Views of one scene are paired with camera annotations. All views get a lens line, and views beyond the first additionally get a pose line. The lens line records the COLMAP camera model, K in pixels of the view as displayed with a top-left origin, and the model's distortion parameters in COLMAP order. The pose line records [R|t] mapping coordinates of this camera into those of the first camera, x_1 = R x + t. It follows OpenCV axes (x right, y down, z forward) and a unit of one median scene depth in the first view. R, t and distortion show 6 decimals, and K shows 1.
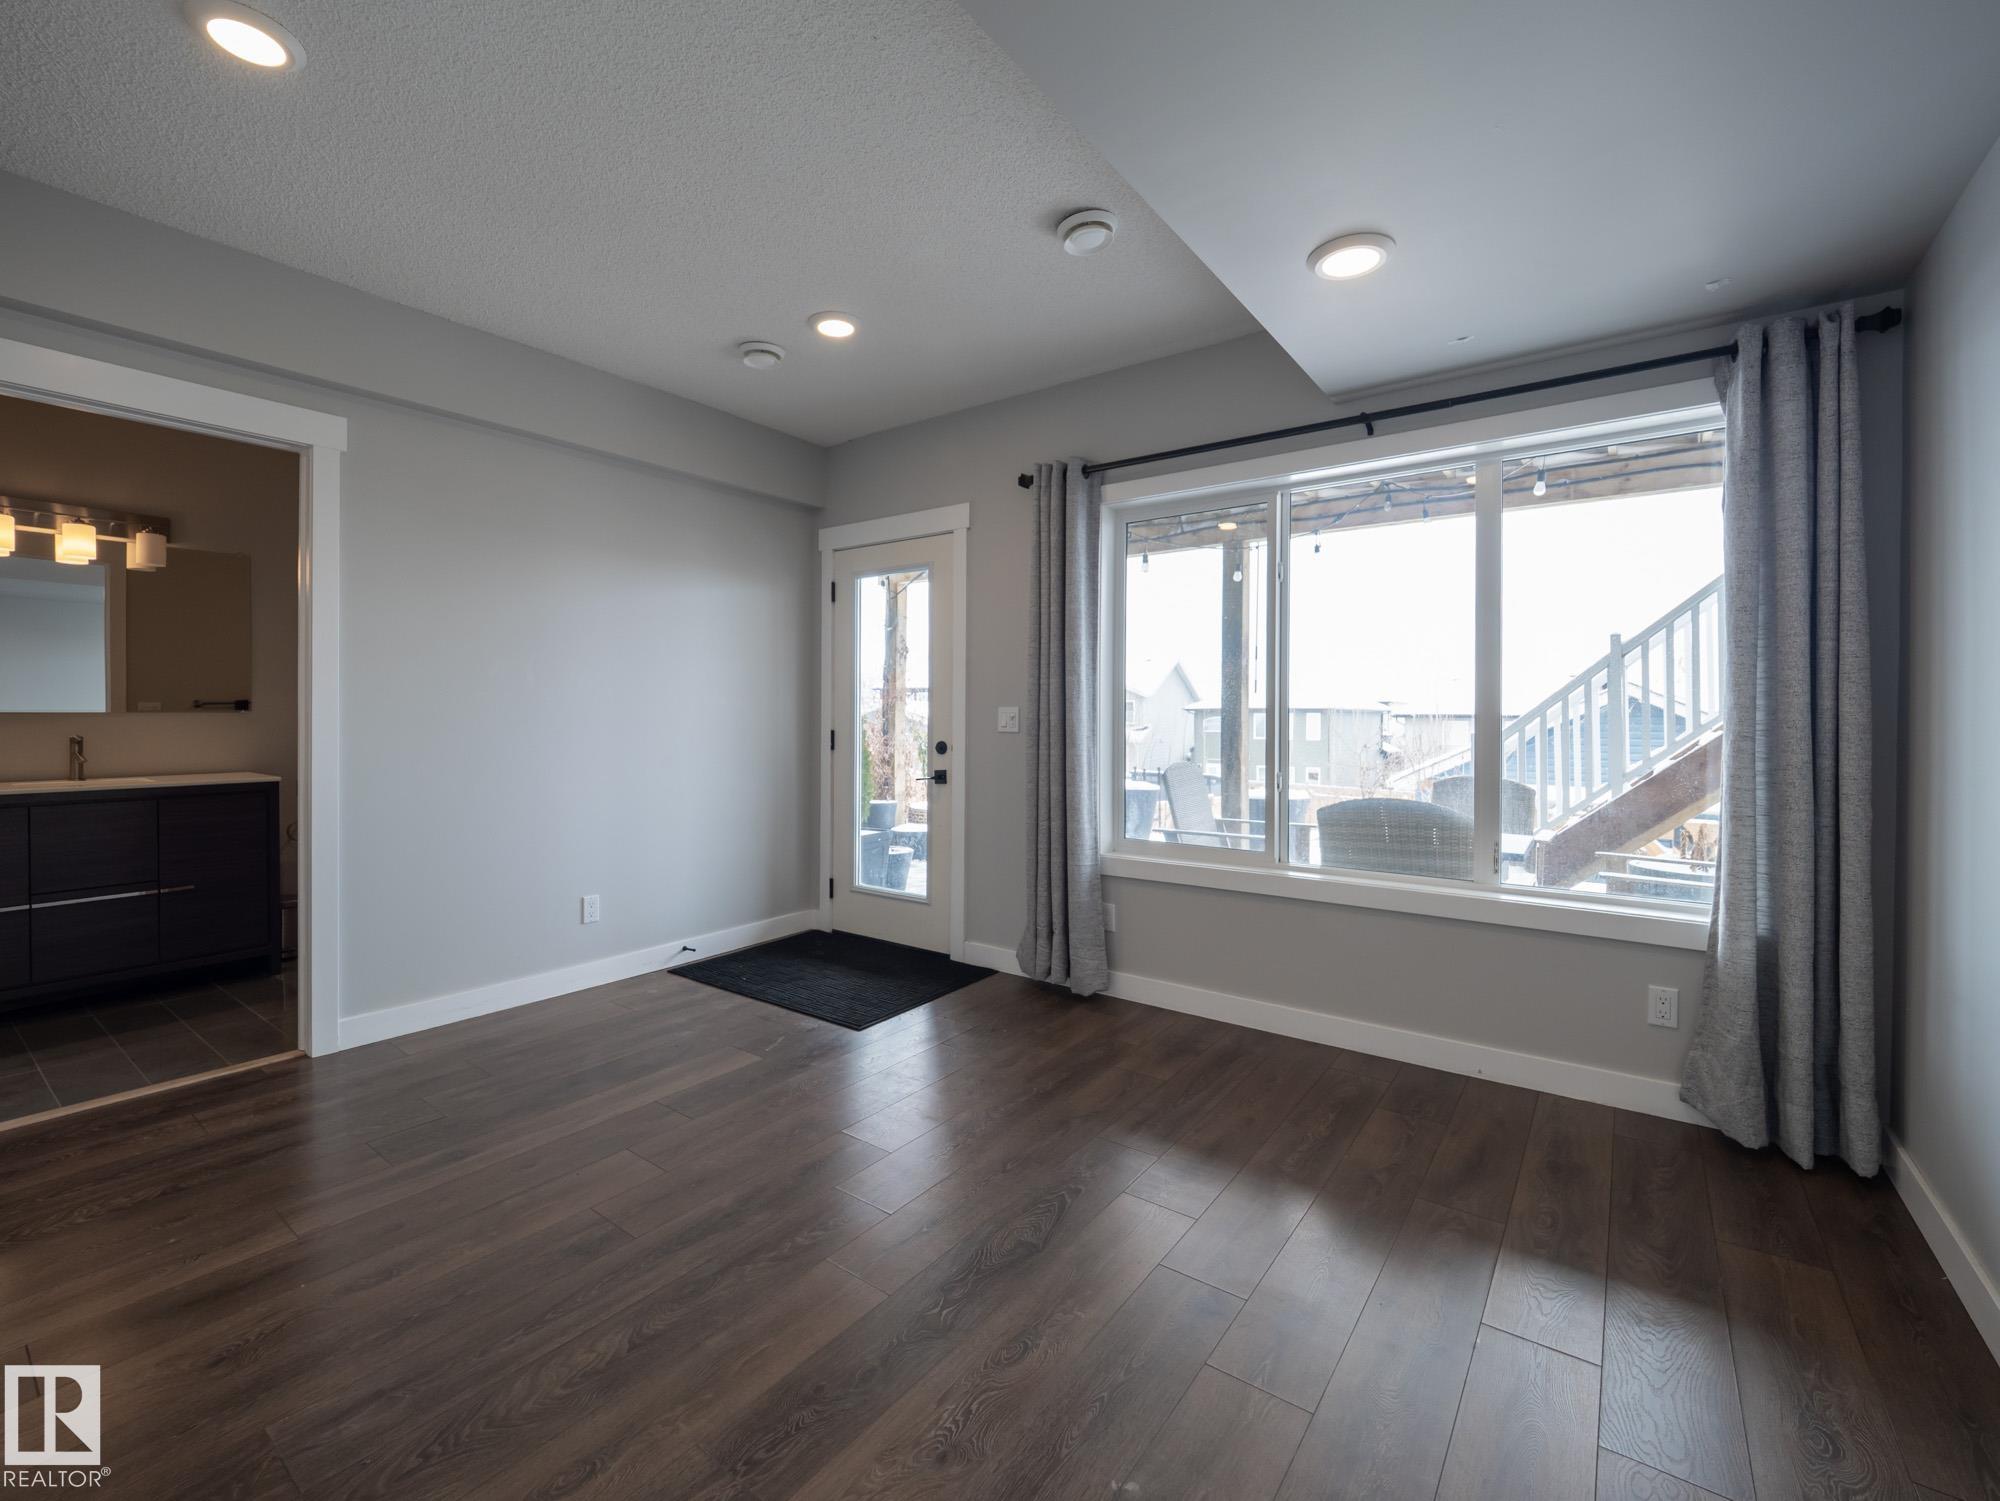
lens RADIAL K [[860.8, 0, 988.9], [0, 860.8, 723.4], [0, 0, 1]] dist [0.014343, -0.019791]
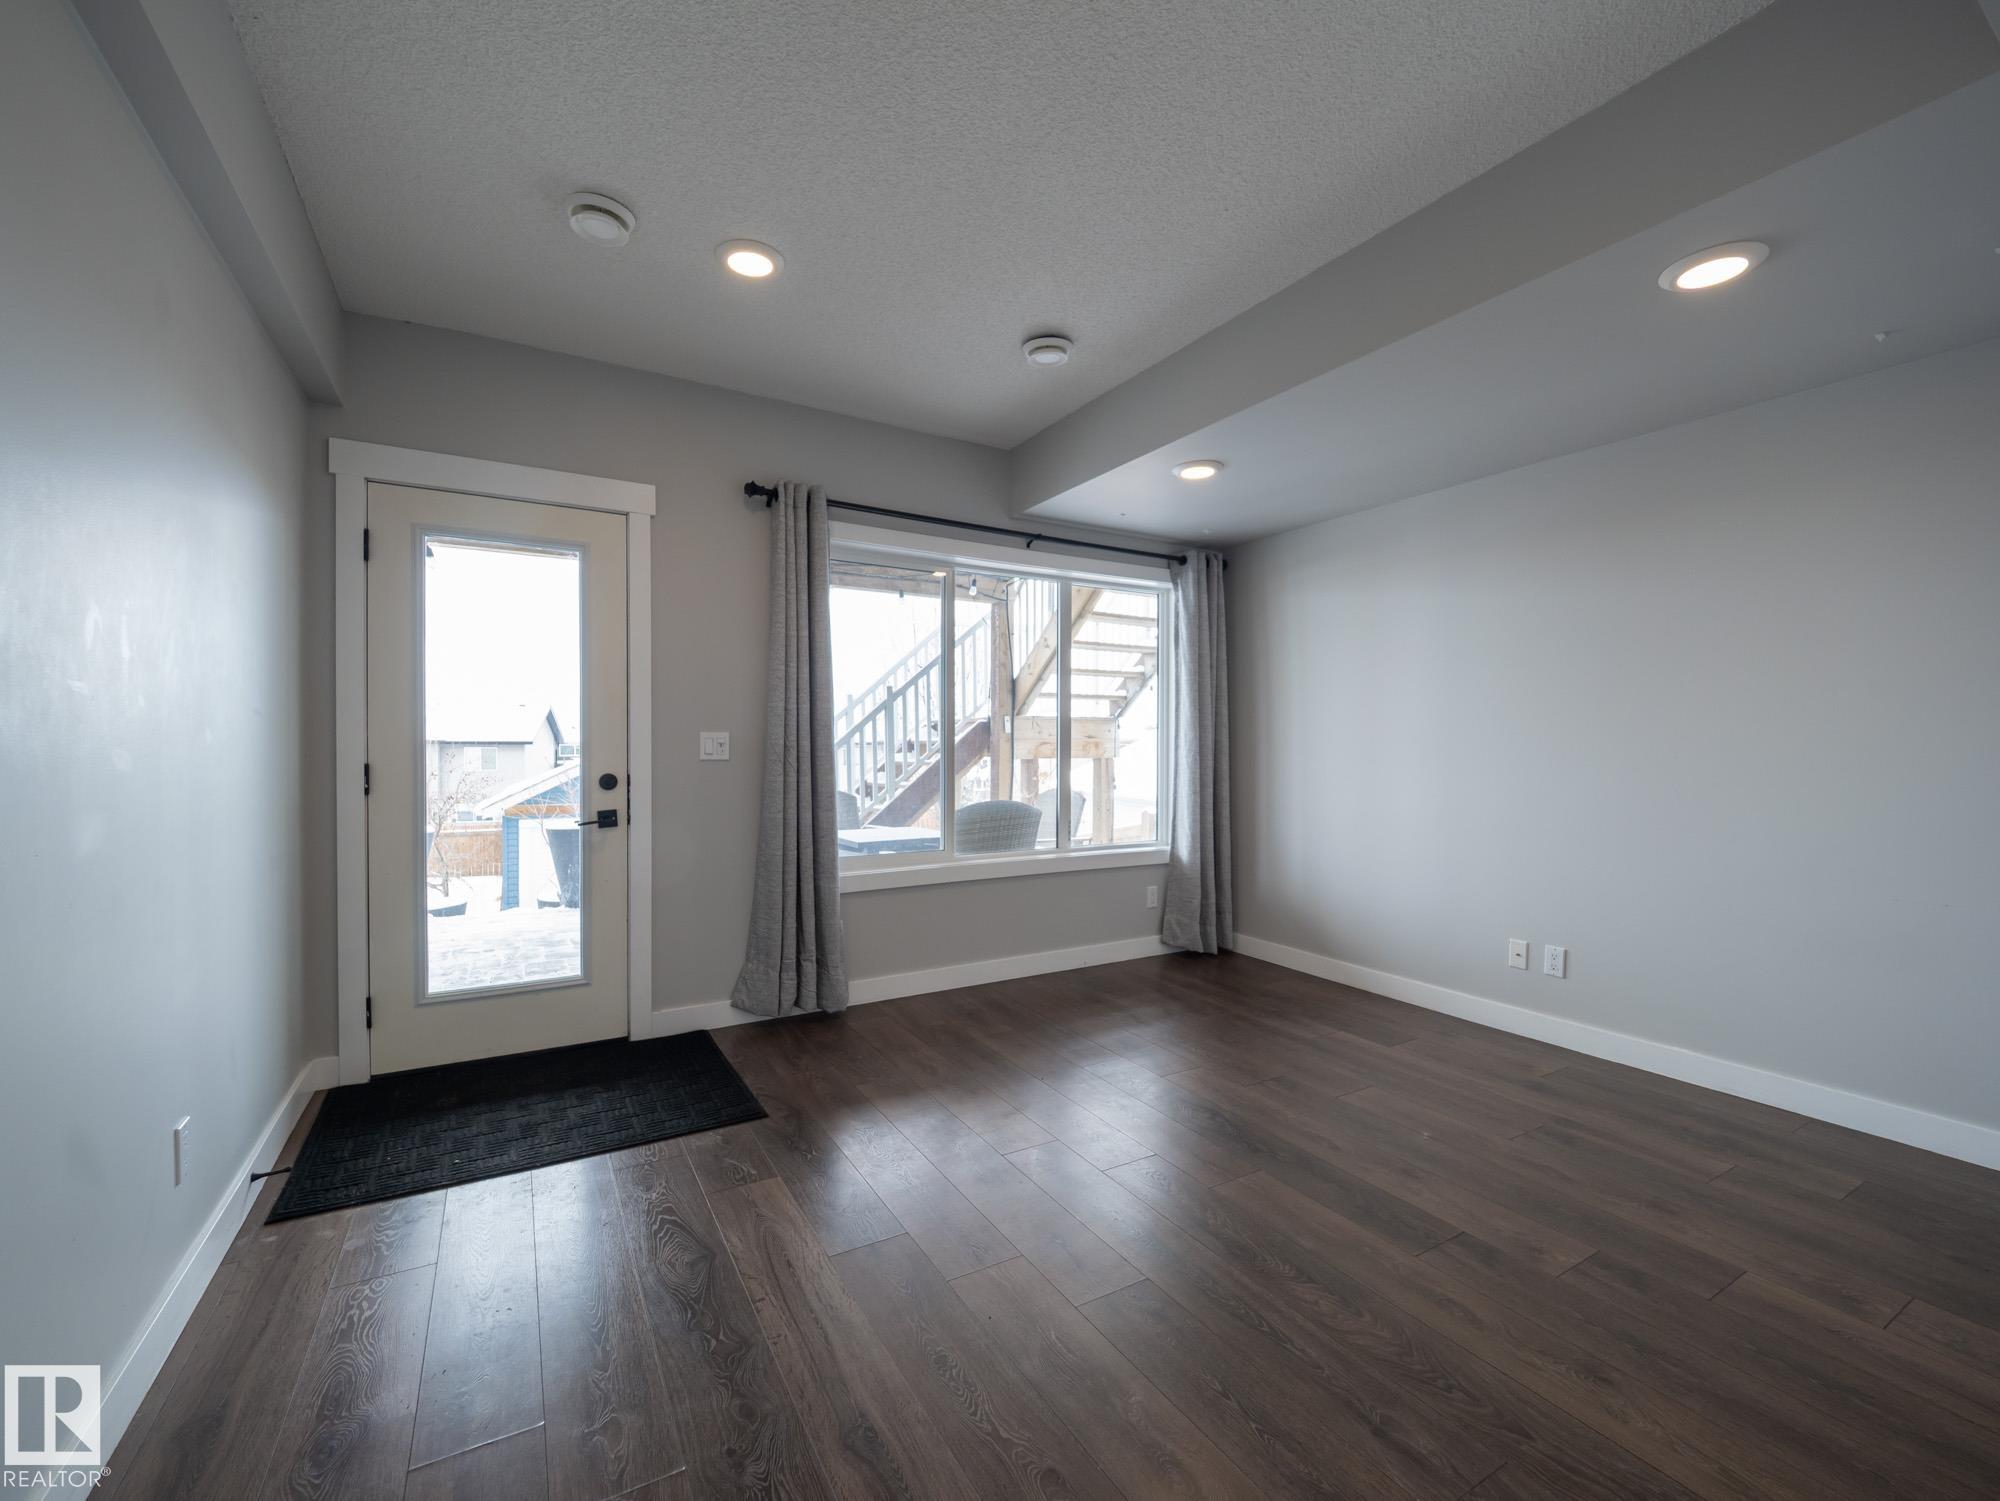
lens RADIAL K [[831.0, 0, 998.1], [0, 831.0, 755.7], [0, 0, 1]] dist [0.020692, -0.030583]
pose [[0.388835, -0.014451, 0.921194, -0.668178], [0.005307, 0.999896, 0.013446, -0.004834], [-0.921292, -0.000340, 0.388871, 0.393327]]
